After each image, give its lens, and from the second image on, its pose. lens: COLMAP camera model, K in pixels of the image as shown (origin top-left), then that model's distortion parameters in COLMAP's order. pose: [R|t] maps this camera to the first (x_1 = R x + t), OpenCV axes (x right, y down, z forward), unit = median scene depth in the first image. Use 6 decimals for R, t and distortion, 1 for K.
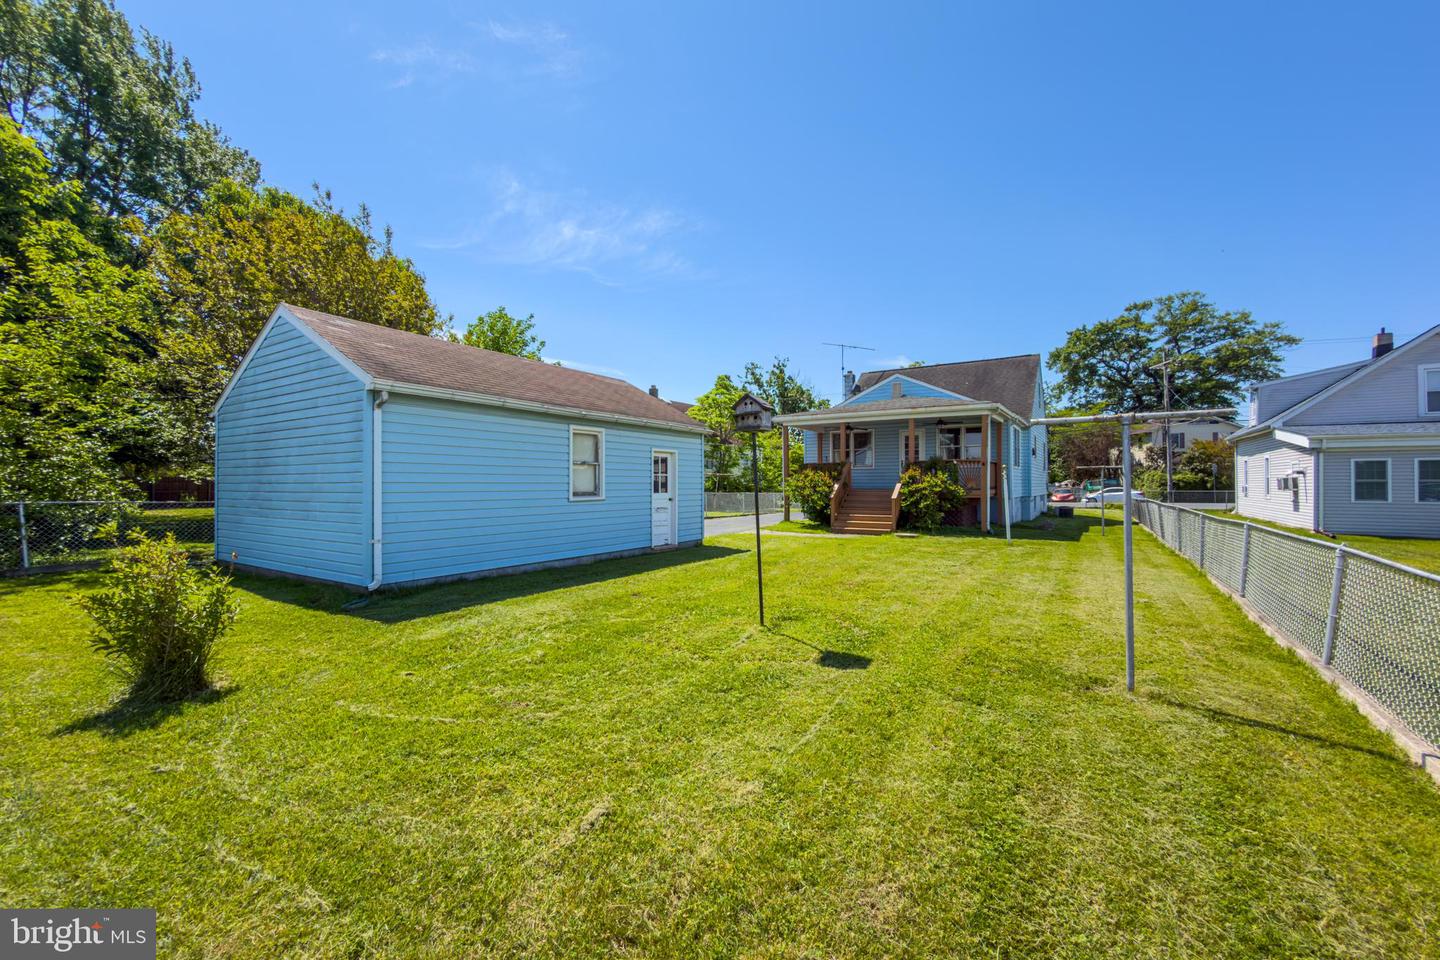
lens RADIAL K [[569.5, 0, 720.0], [0, 569.5, 480.0], [0, 0, 1]] dist [0.003879, -0.000020]
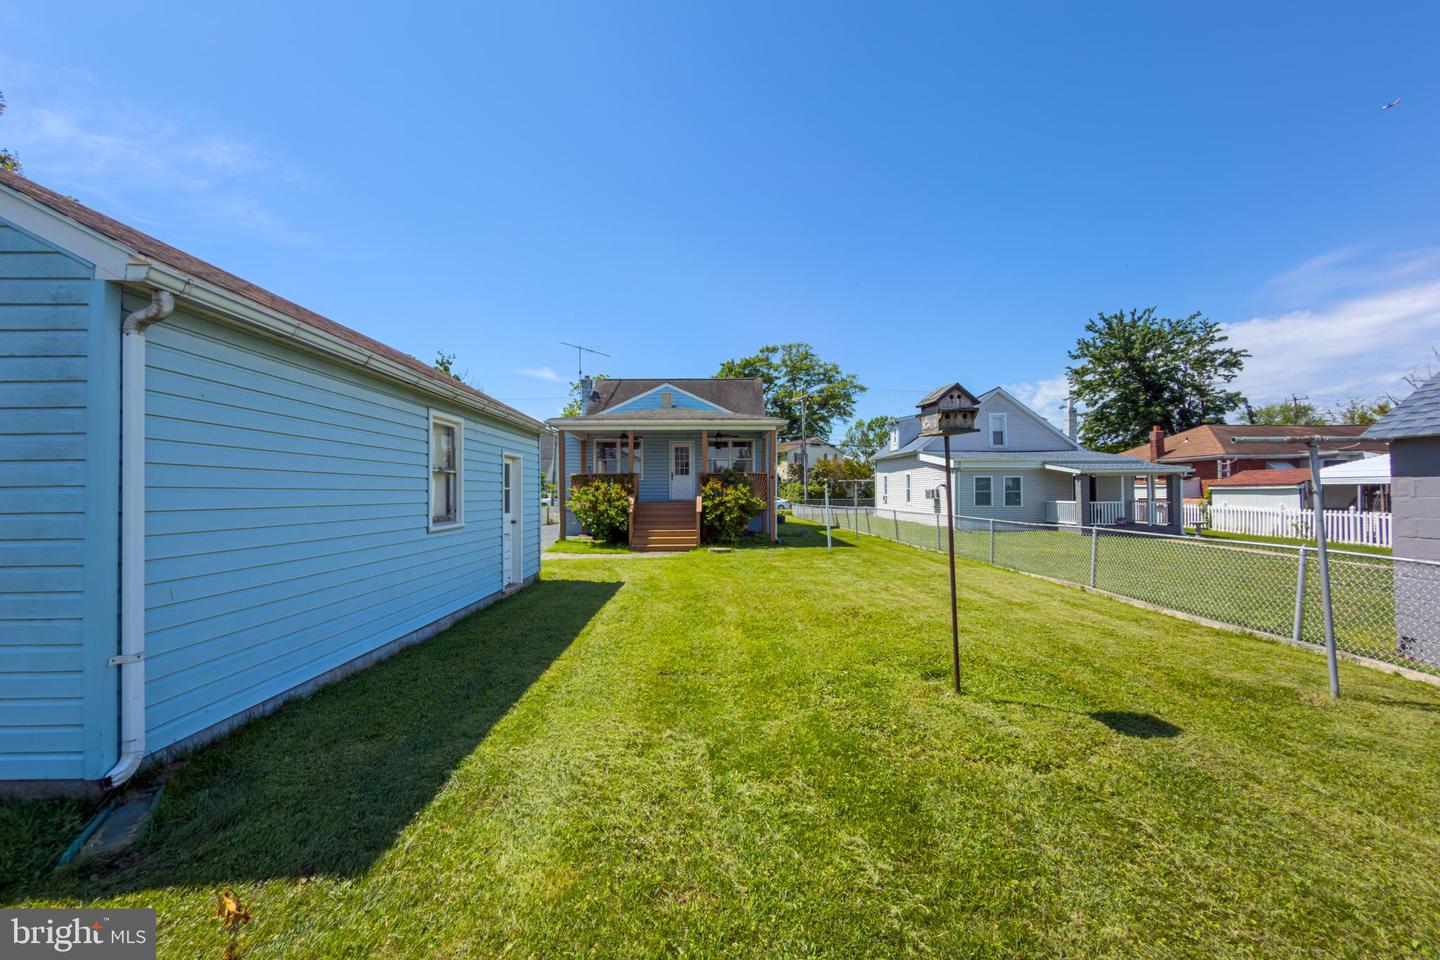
lens RADIAL K [[566.1, 0, 696.5], [0, 566.1, 492.4], [0, 0, 1]] dist [0.007280, -0.000500]
pose [[0.834115, -0.005251, 0.551566, -0.199143], [0.003116, 0.999984, 0.004808, -0.004675], [-0.551582, -0.002292, 0.834118, 0.178641]]
